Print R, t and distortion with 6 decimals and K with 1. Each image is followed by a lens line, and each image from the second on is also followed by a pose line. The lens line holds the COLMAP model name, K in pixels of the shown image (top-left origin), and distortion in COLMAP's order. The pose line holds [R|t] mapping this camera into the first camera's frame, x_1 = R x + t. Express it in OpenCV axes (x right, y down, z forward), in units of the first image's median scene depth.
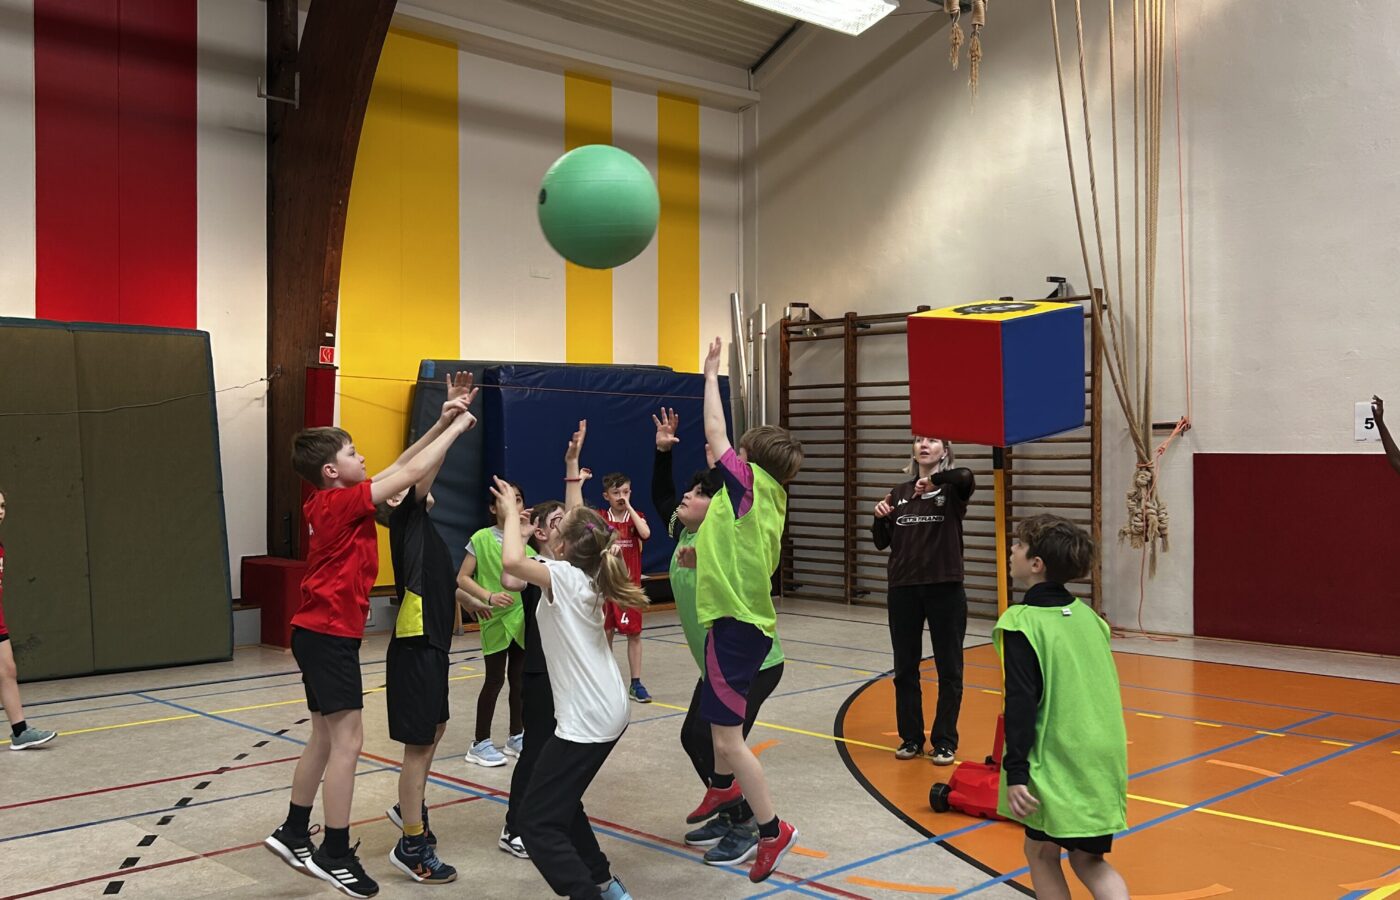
lens RADIAL K [[1397.4, 0, 699.4], [0, 1397.4, 450.9], [0, 0, 1]] dist [0.008156, 0.000000]
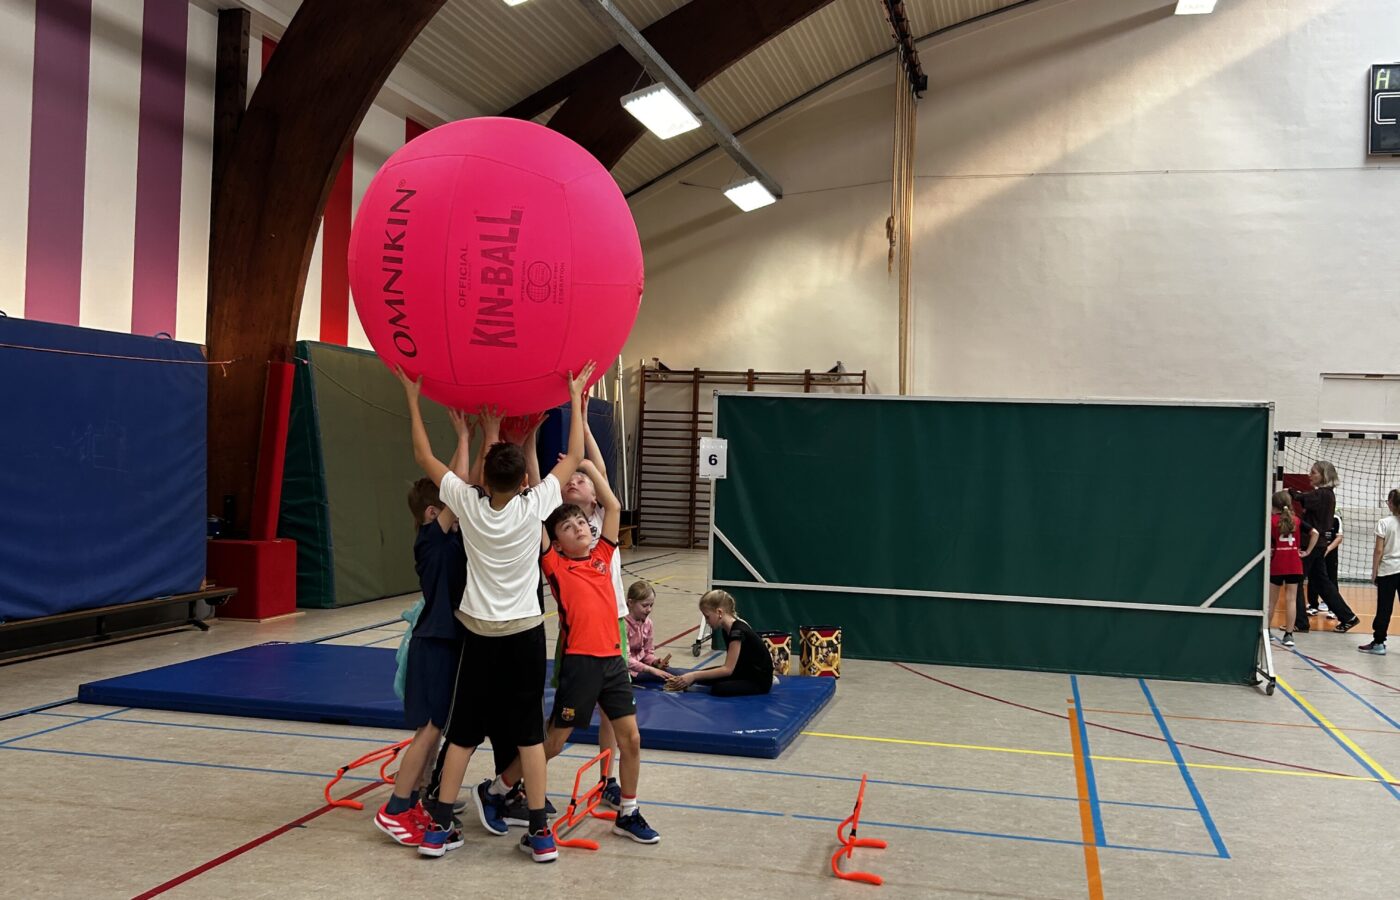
lens RADIAL K [[1397.4, 0, 700.5], [0, 1397.4, 448.8], [0, 0, 1]] dist [0.008156, 0.000000]
pose [[0.843889, 0.034221, 0.535425, -0.742731], [-0.034302, 0.999363, -0.009809, 0.010041], [-0.535420, -0.010089, 0.844526, -0.363781]]
